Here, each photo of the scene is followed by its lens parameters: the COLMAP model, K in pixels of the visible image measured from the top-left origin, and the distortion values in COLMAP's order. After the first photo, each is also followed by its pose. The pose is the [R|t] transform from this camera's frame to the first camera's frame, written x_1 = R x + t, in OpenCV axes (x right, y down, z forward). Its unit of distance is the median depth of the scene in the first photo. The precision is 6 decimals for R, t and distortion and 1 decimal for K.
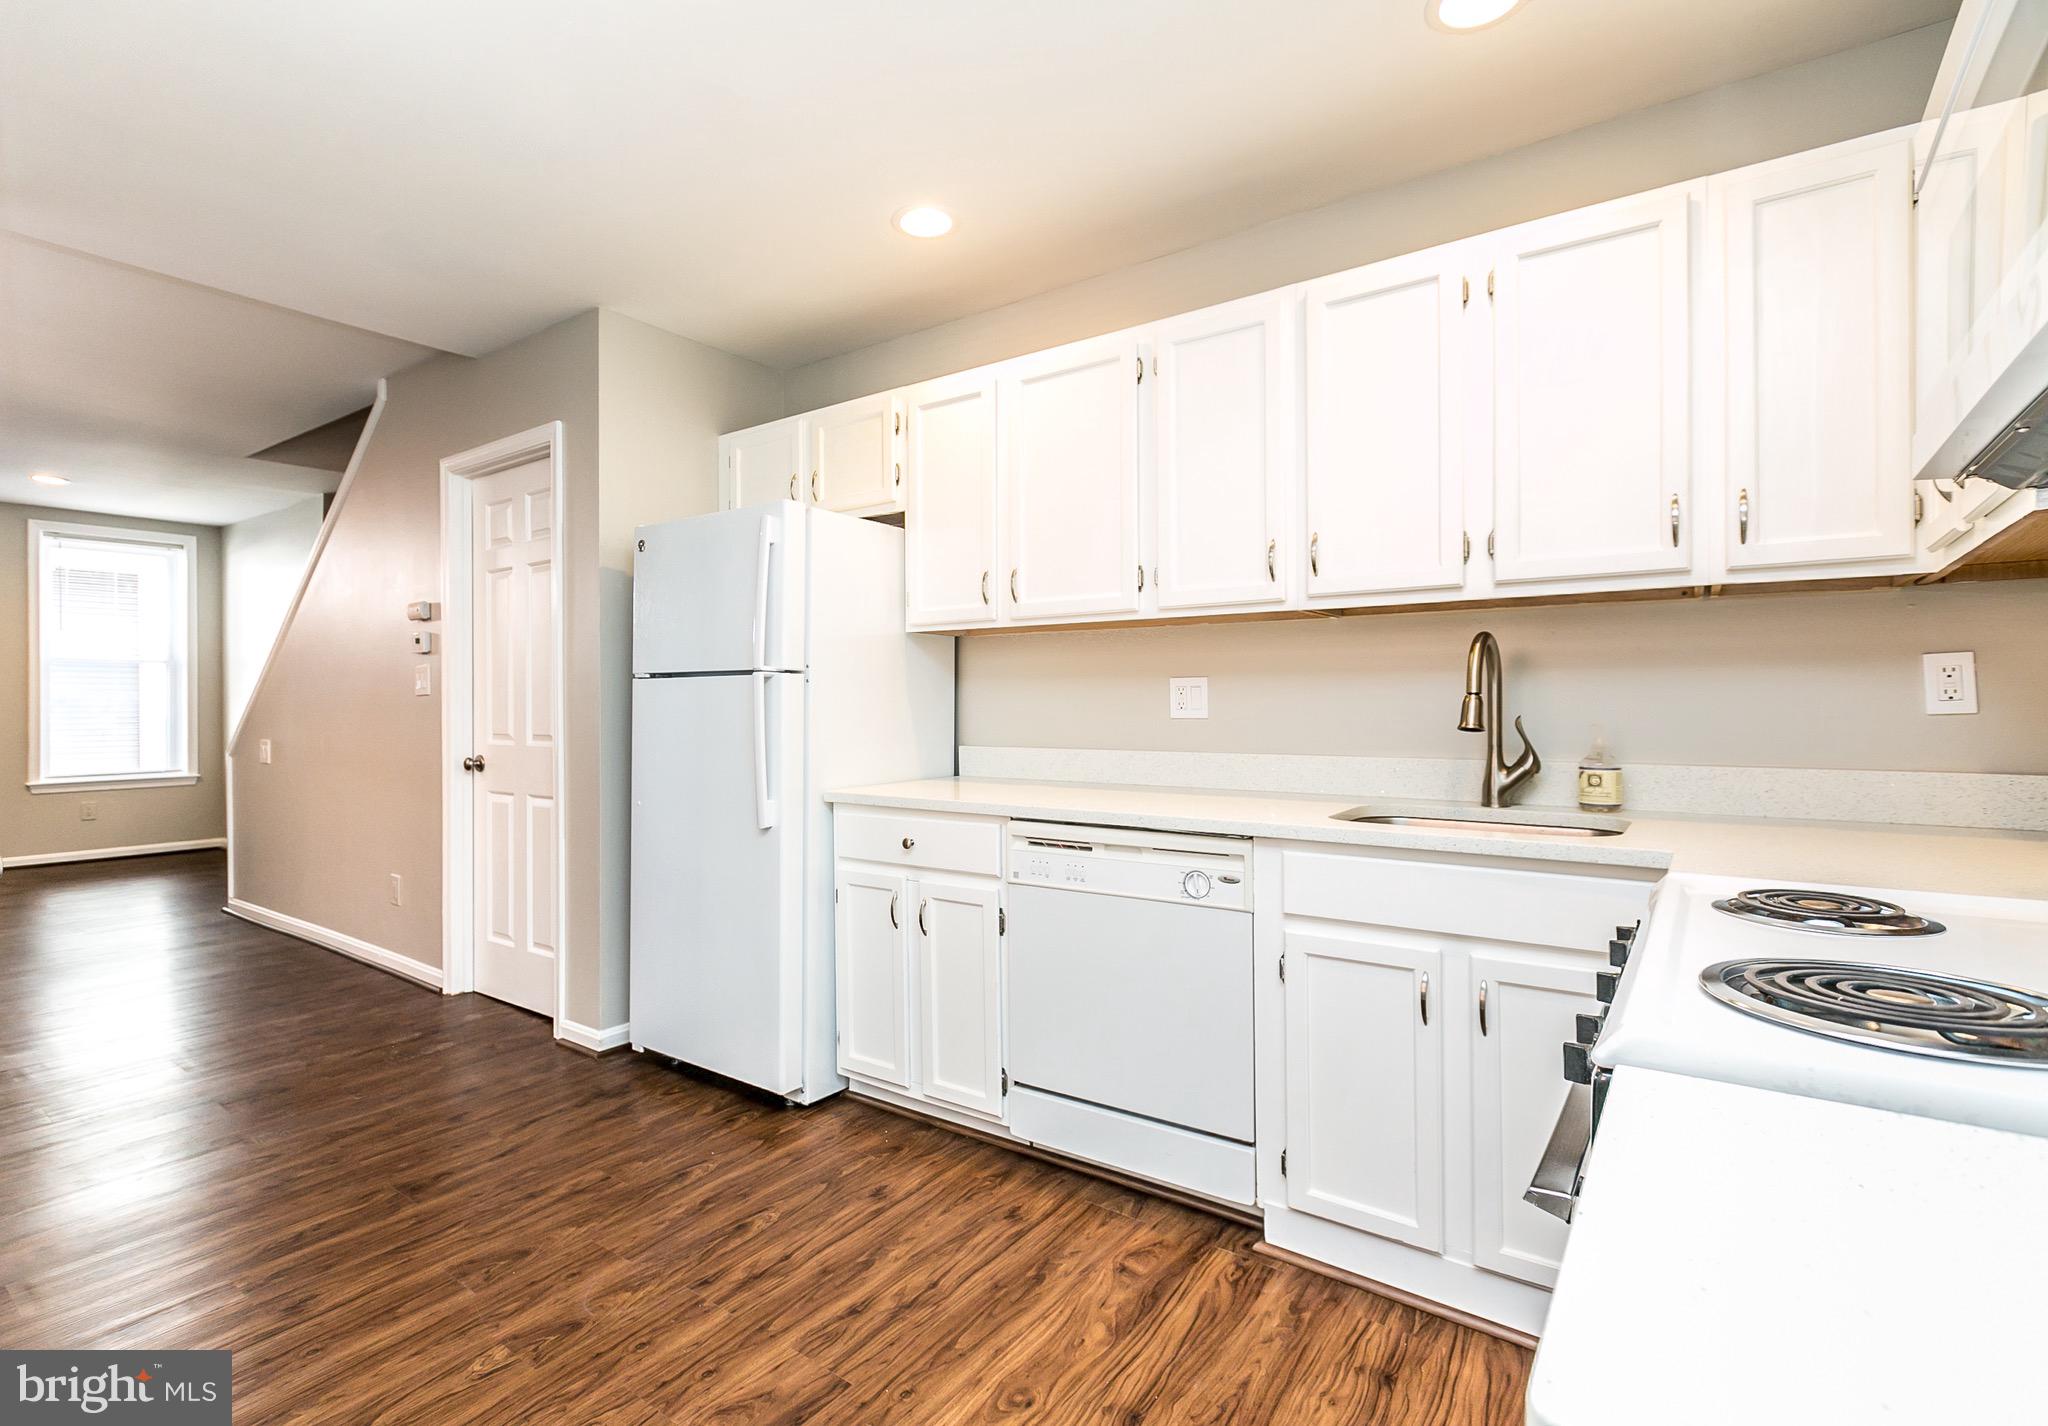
lens RADIAL K [[1059.5, 0, 1056.0], [0, 1059.5, 698.3], [0, 0, 1]] dist [0.001382, 0.000405]
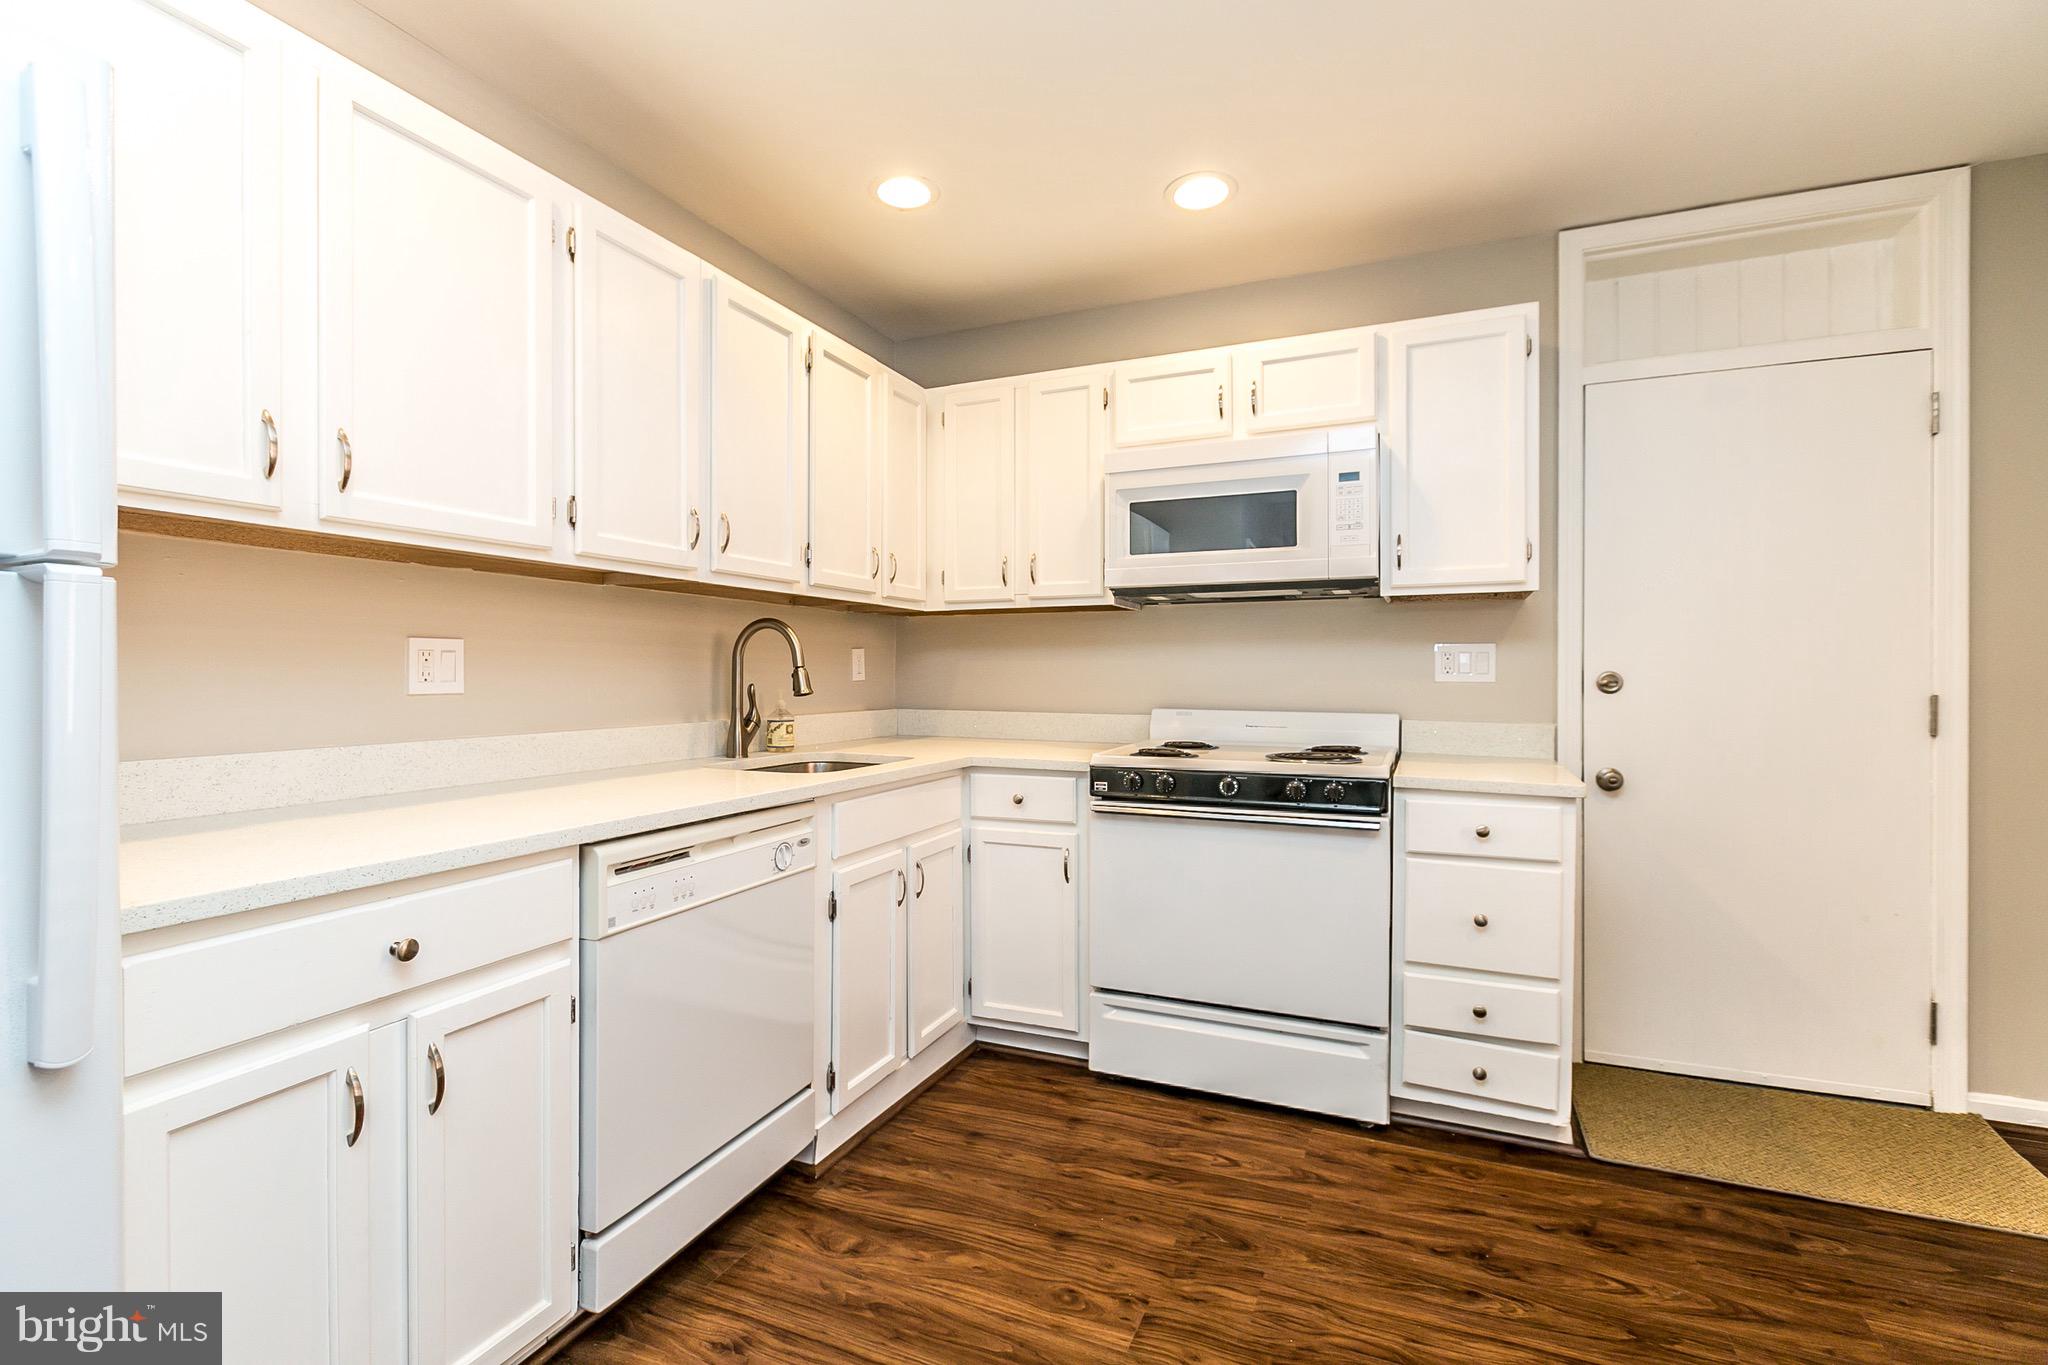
lens RADIAL K [[950.6, 0, 956.0], [0, 950.6, 676.3], [0, 0, 1]] dist [0.001189, -0.000781]
pose [[-0.194023, 0.002898, 0.980993, -0.820572], [-0.002916, 0.999990, -0.003531, 0.010876], [-0.980993, -0.003546, -0.194013, 1.083787]]
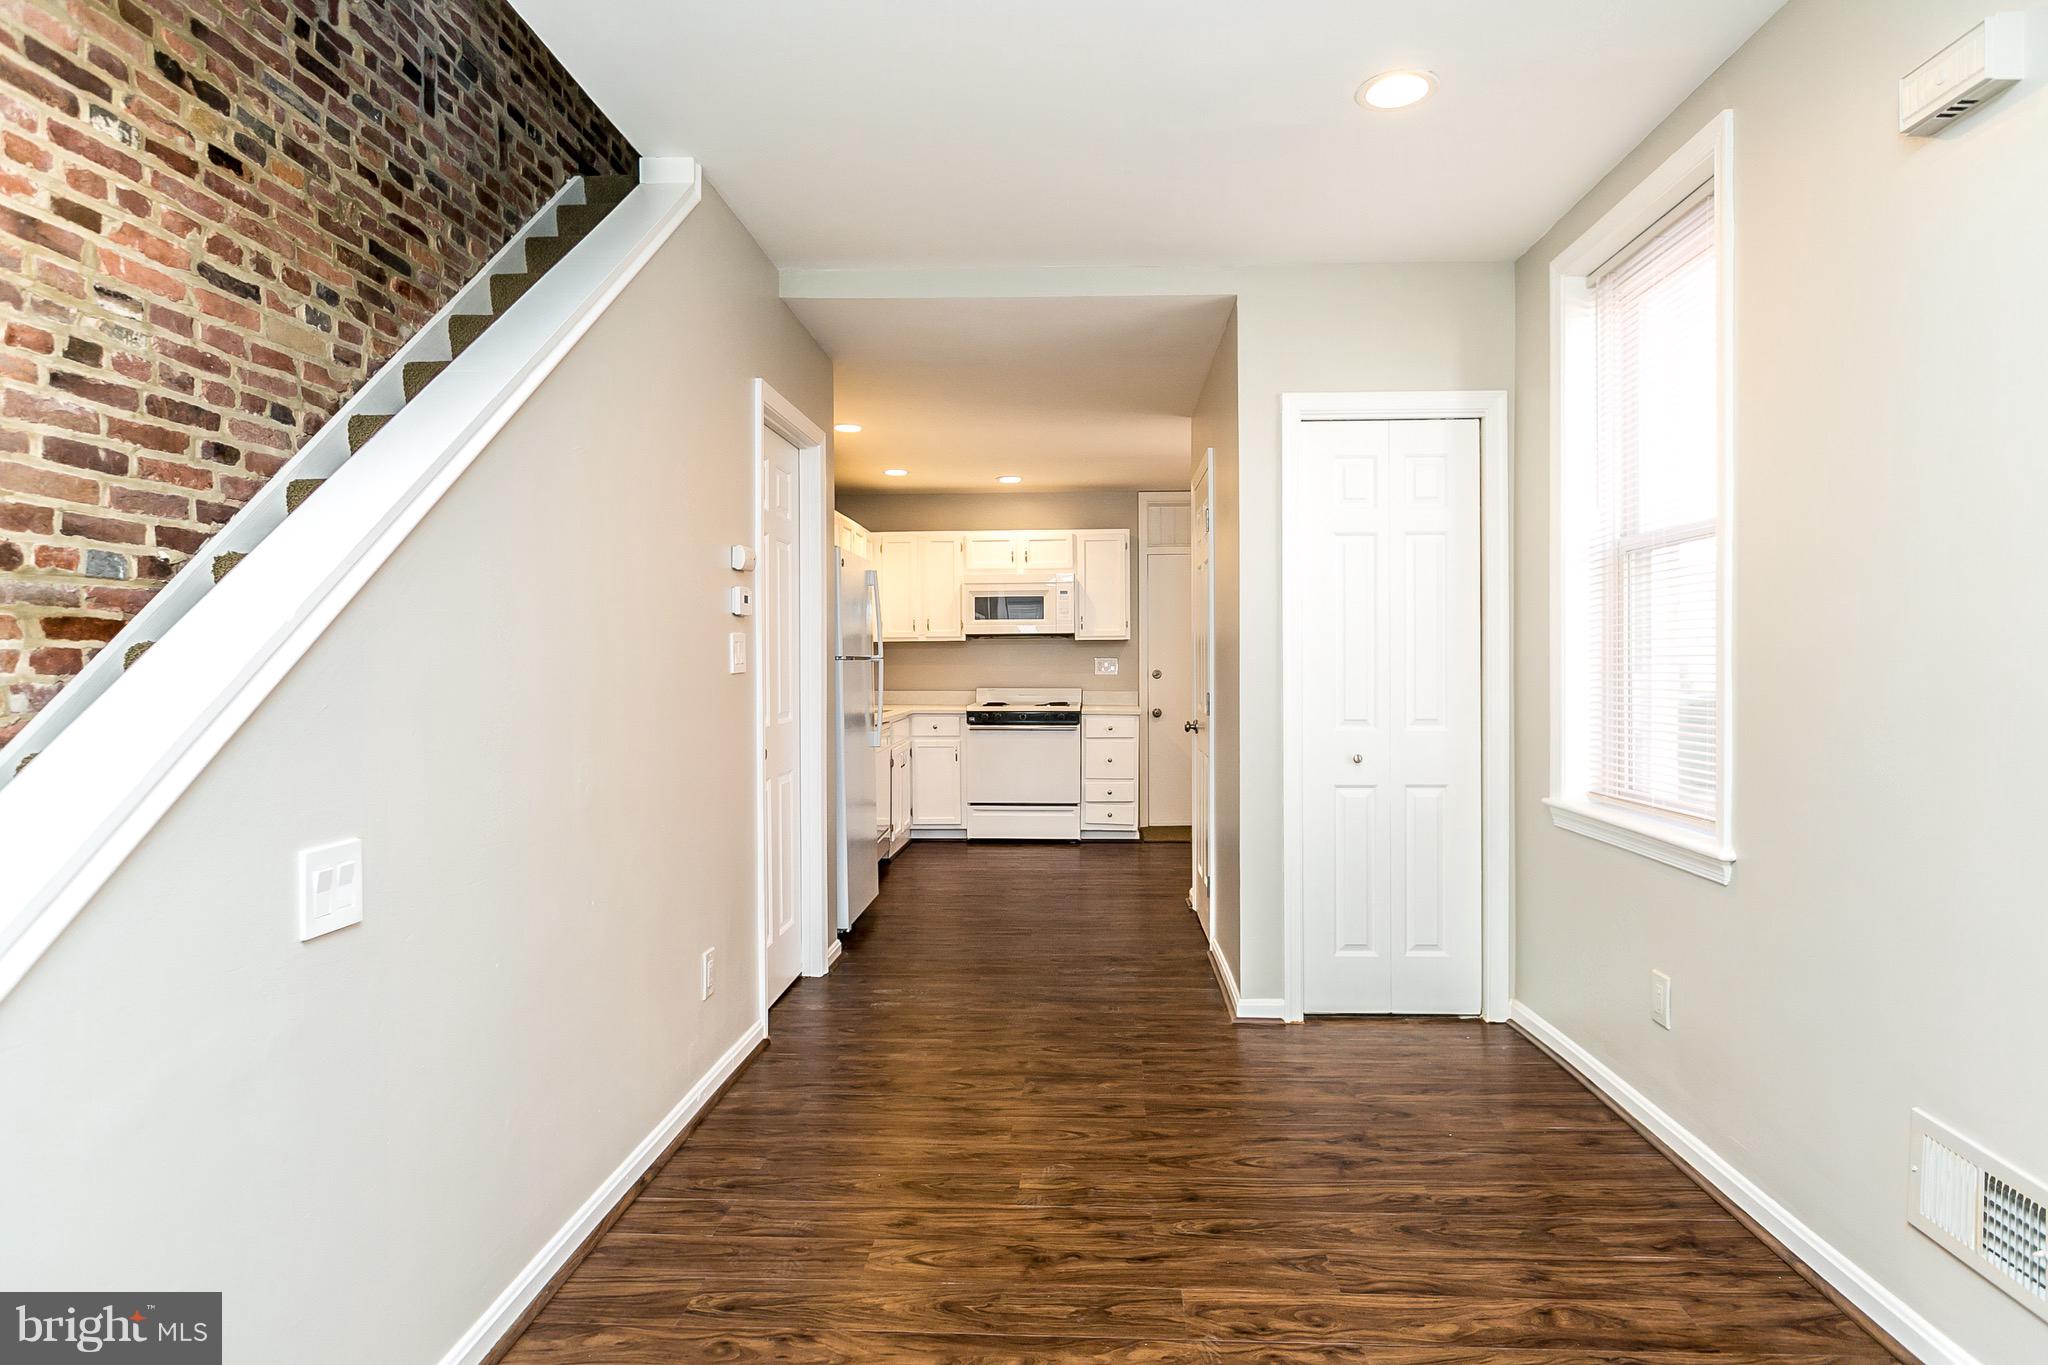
lens RADIAL K [[1184.9, 0, 1065.4], [0, 1184.9, 672.6], [0, 0, 1]] dist [-0.002416, -0.001276]
pose [[-0.596730, -0.001985, 0.802440, -2.817869], [0.003612, 0.999980, 0.005159, -0.016058], [-0.802434, 0.005977, -0.596711, 2.651796]]
